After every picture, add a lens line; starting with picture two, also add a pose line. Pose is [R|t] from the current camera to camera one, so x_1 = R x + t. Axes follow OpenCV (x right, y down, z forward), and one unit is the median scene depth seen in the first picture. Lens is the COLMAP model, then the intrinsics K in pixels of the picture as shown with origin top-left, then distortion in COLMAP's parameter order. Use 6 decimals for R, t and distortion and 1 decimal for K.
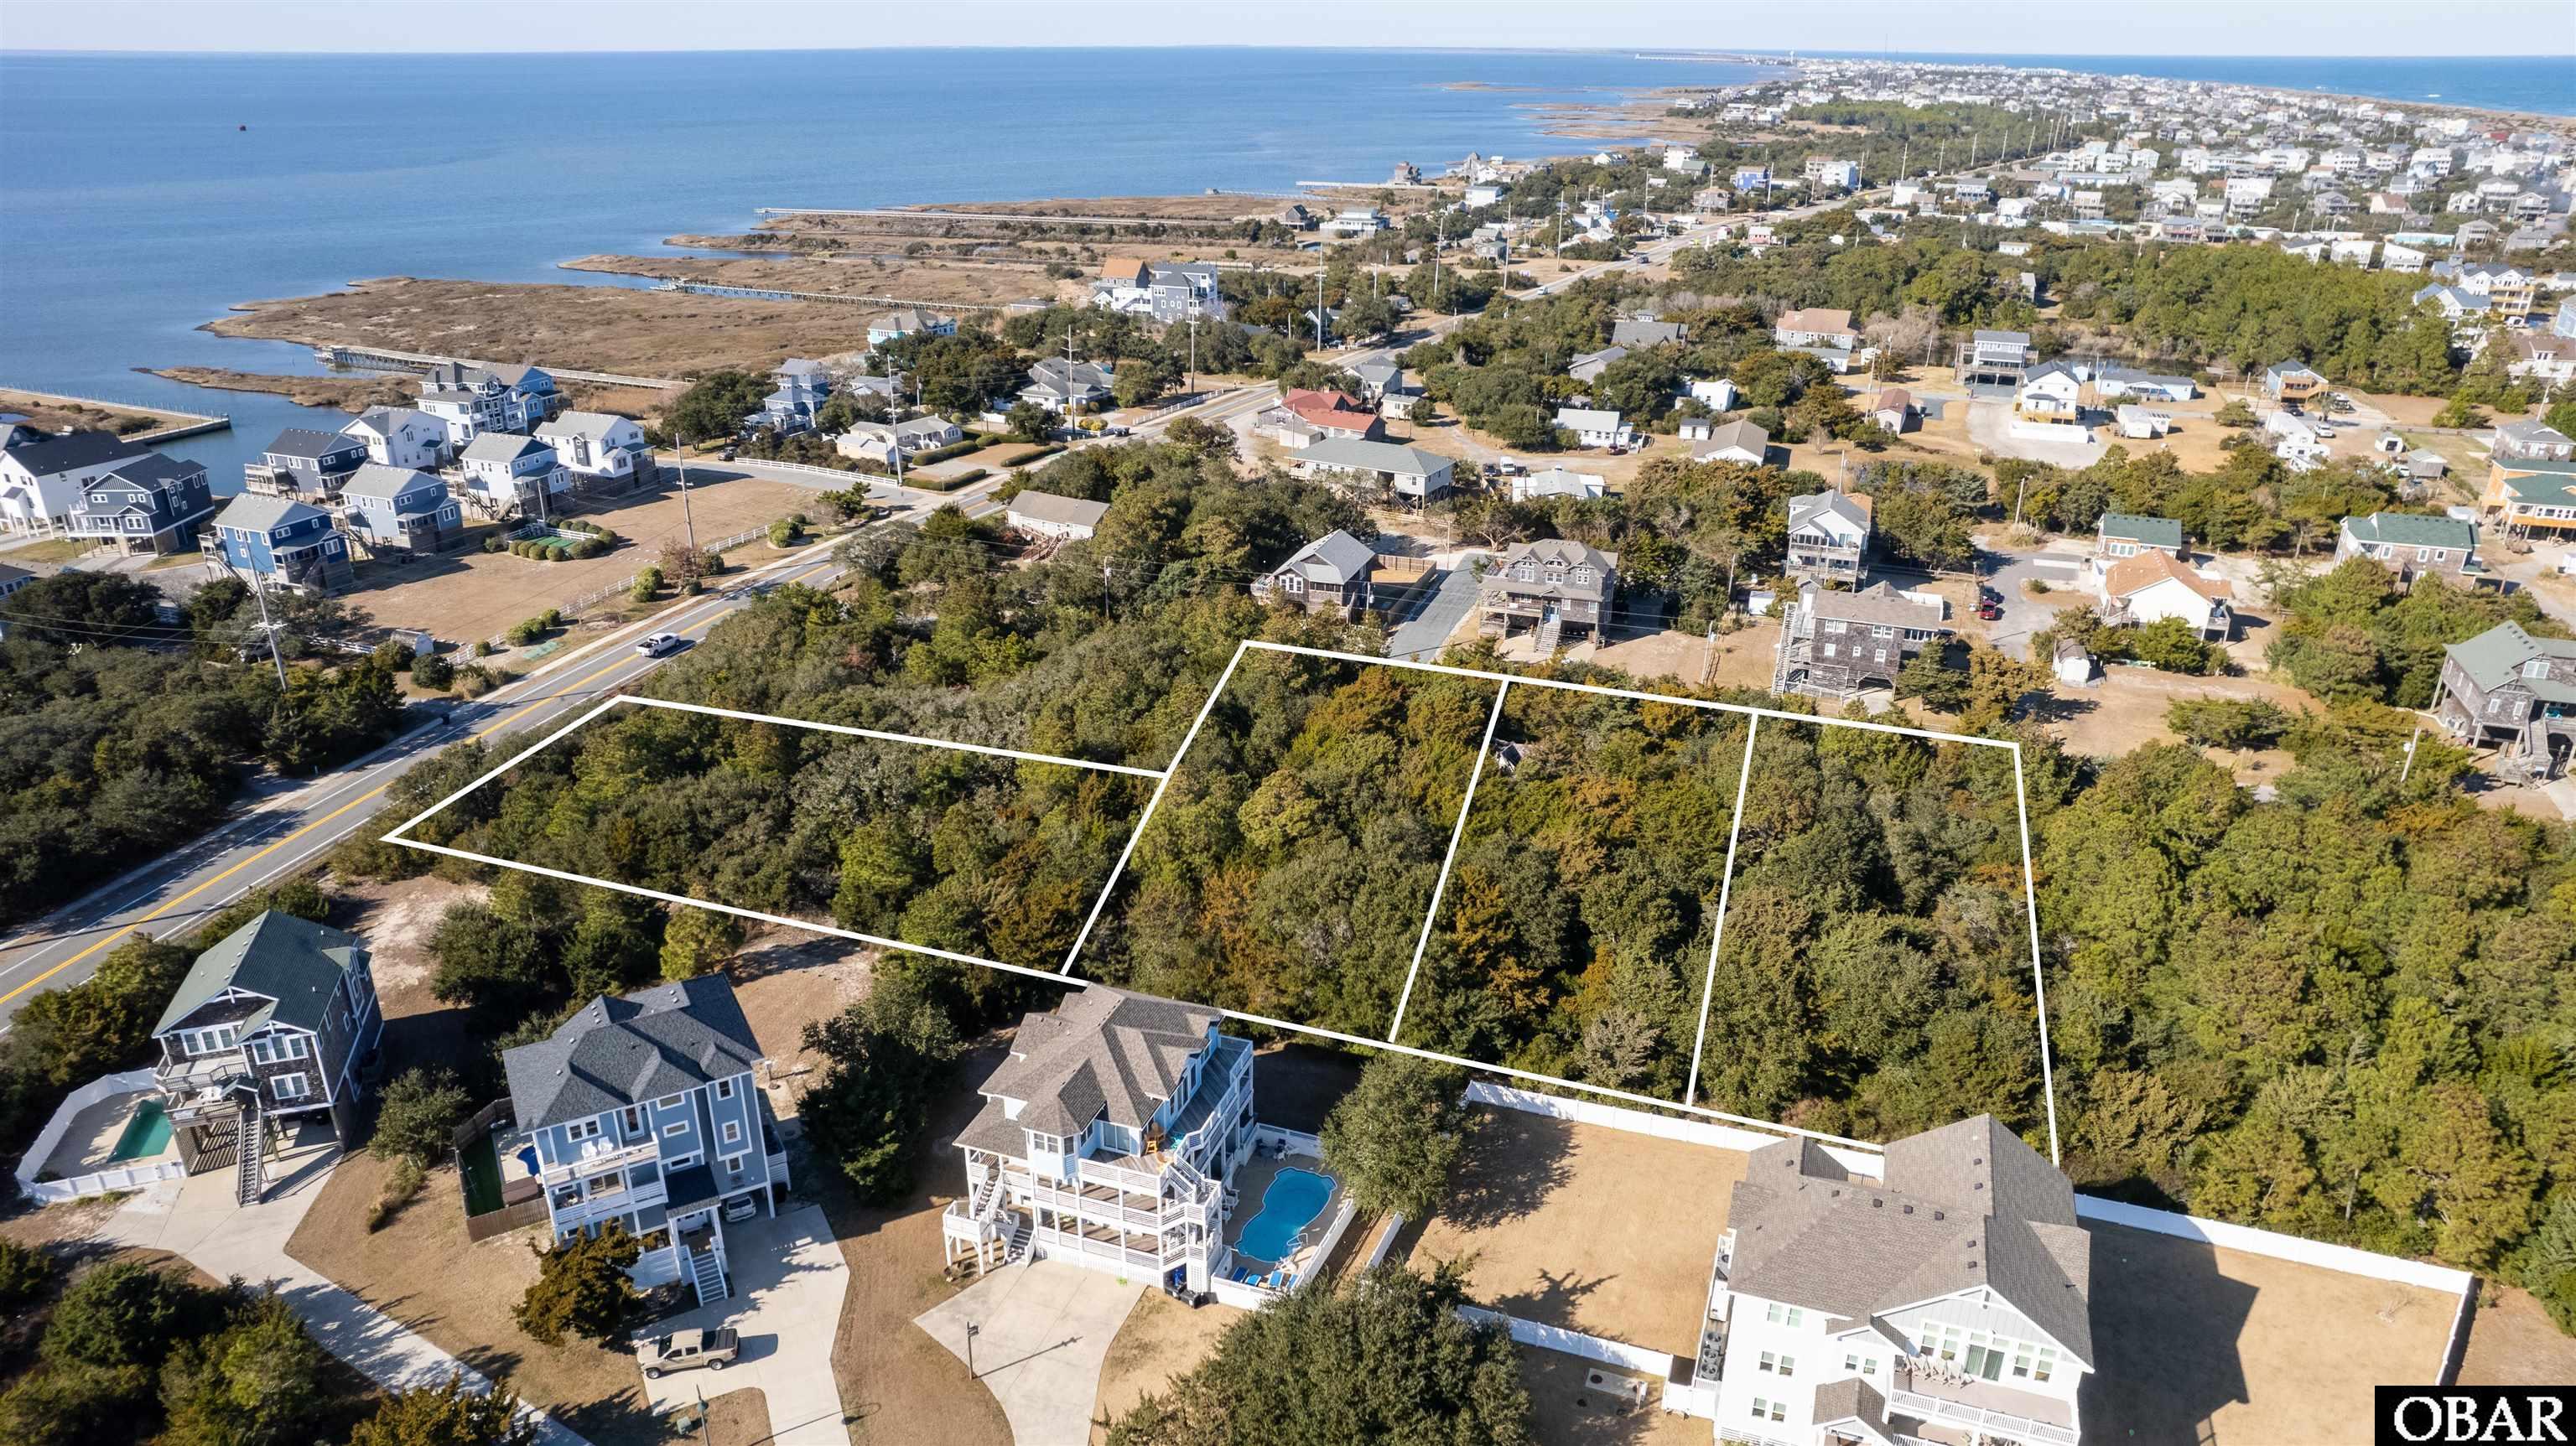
lens RADIAL K [[1654.2, 0, 1273.5], [0, 1654.2, 737.2], [0, 0, 1]] dist [-0.048210, 0.019297]
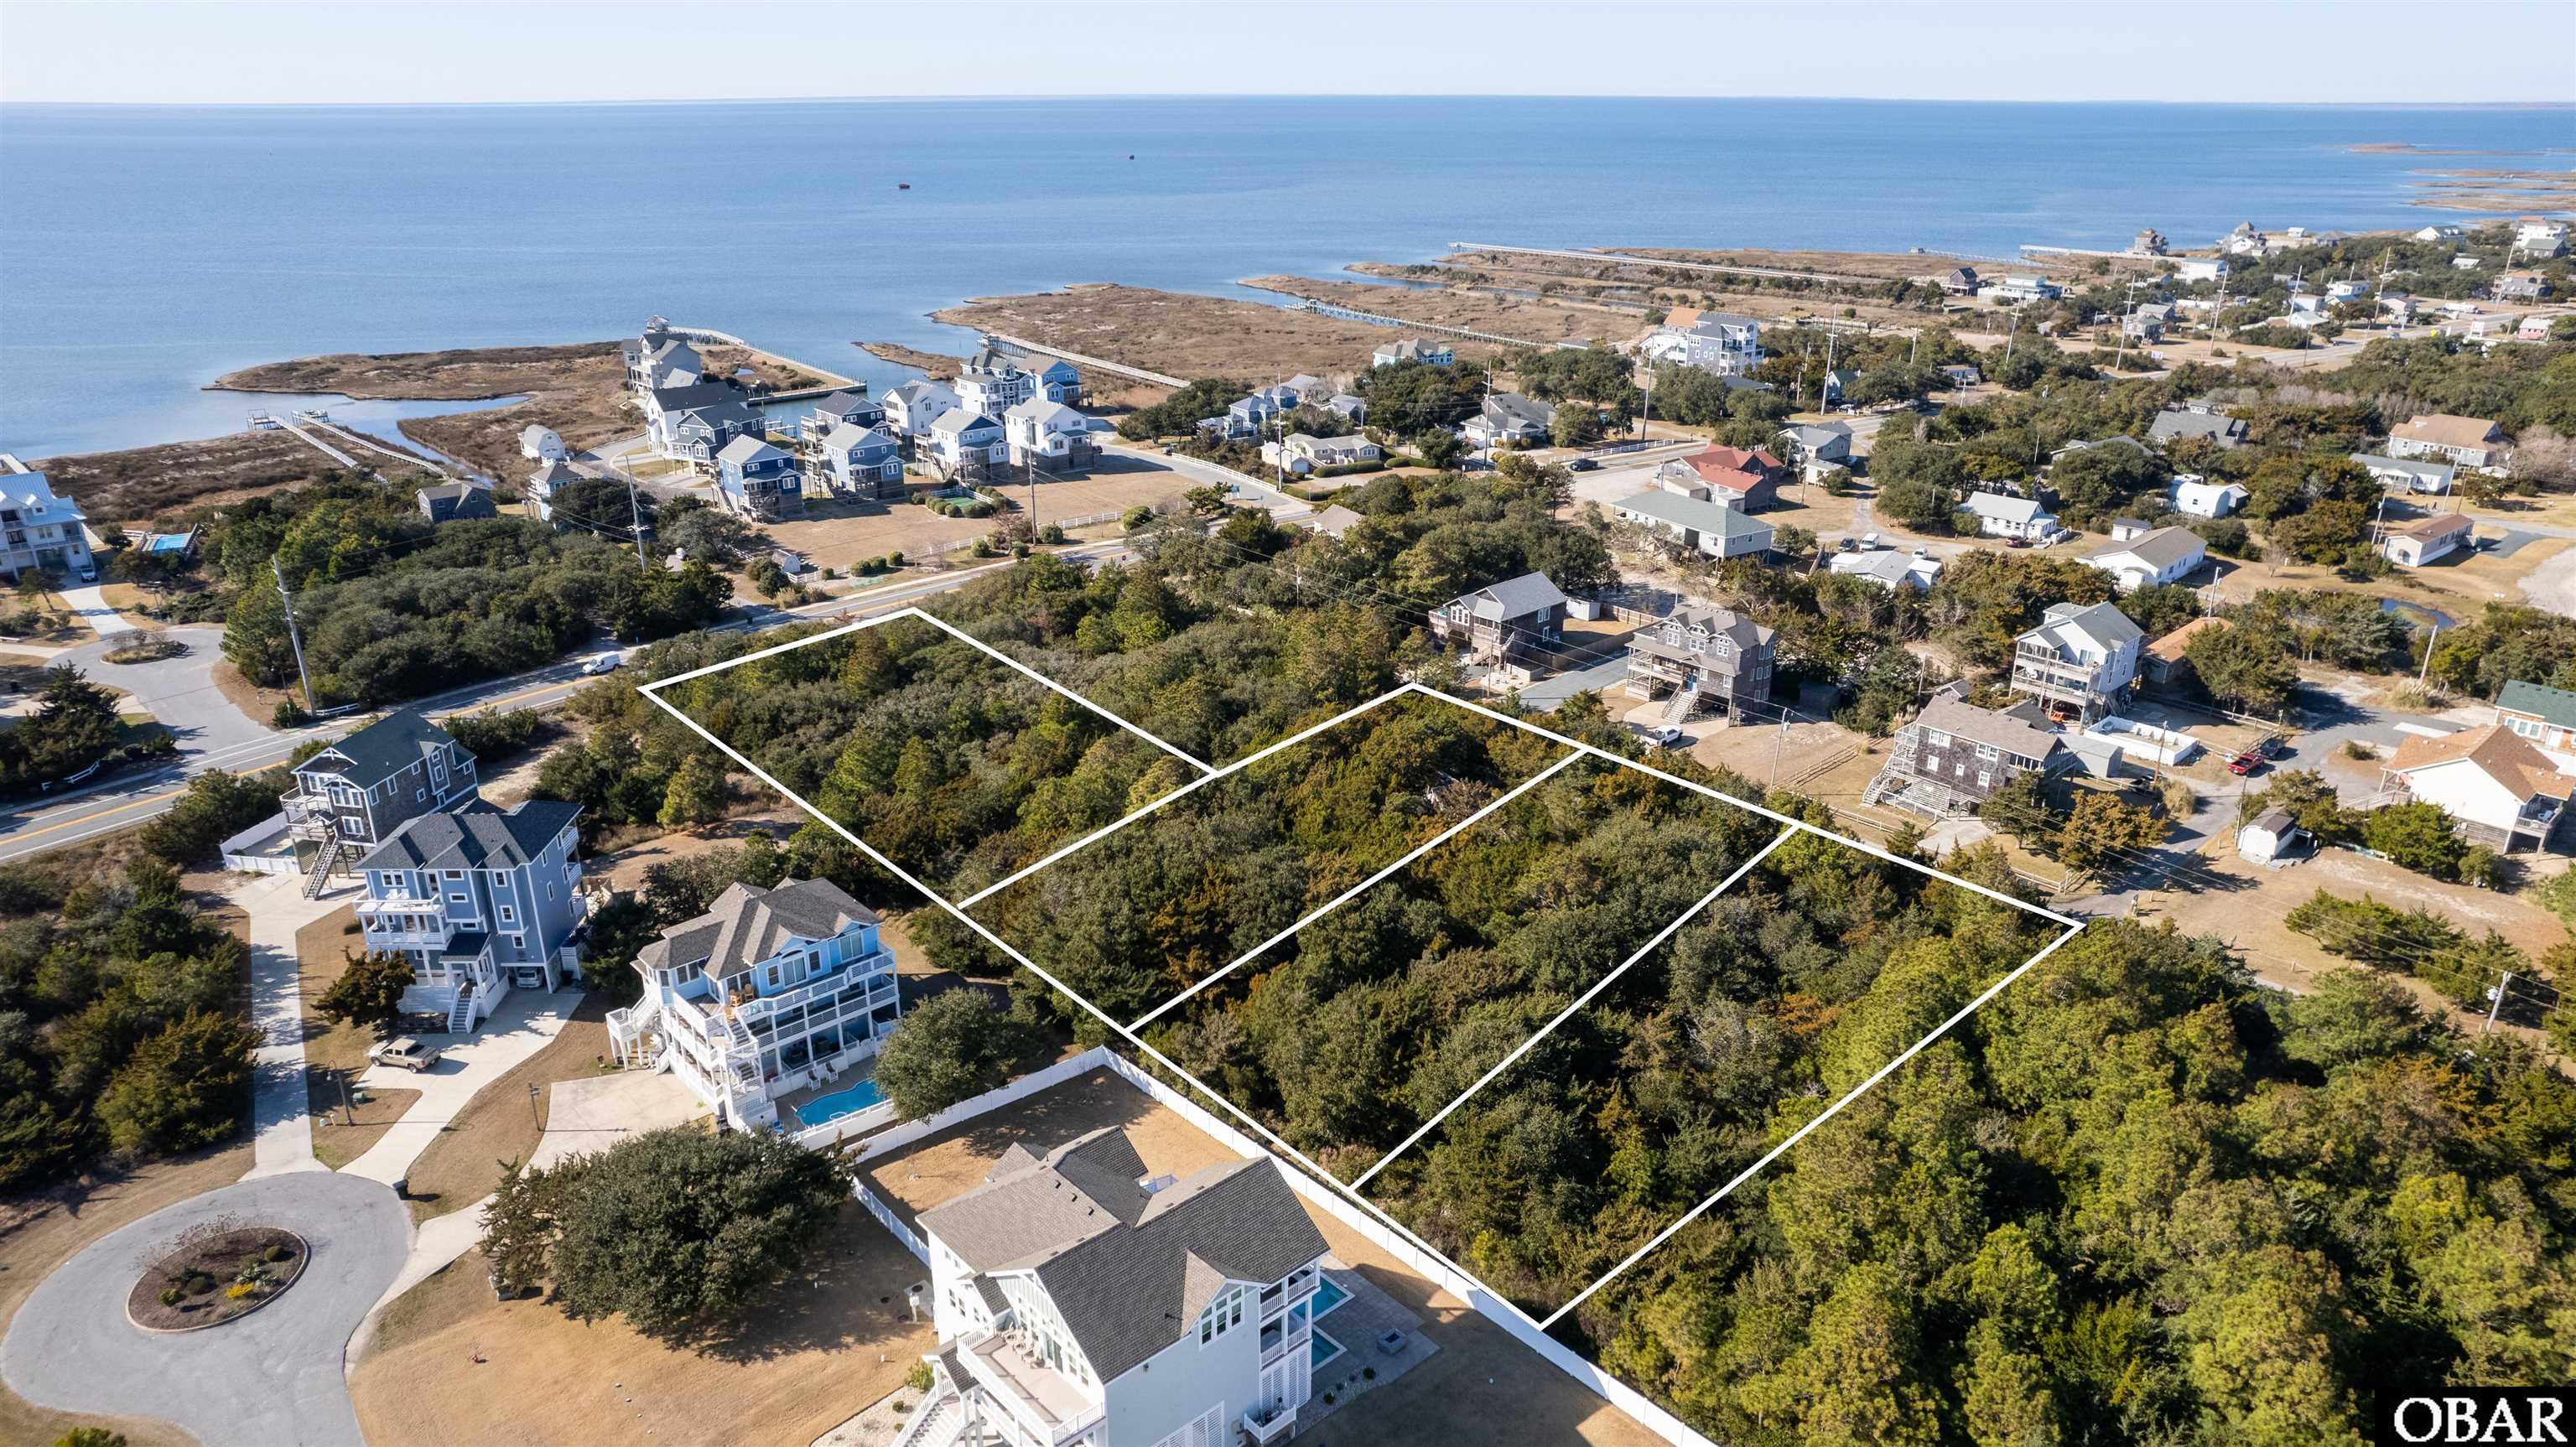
lens RADIAL K [[1654.3, 0, 1278.6], [0, 1654.3, 723.5], [0, 0, 1]] dist [-0.048210, 0.019297]
pose [[0.884615, 0.167968, -0.435021, 0.339345], [-0.182096, 0.983236, 0.009350, -0.014988], [0.429299, 0.070944, 0.900372, 0.033244]]
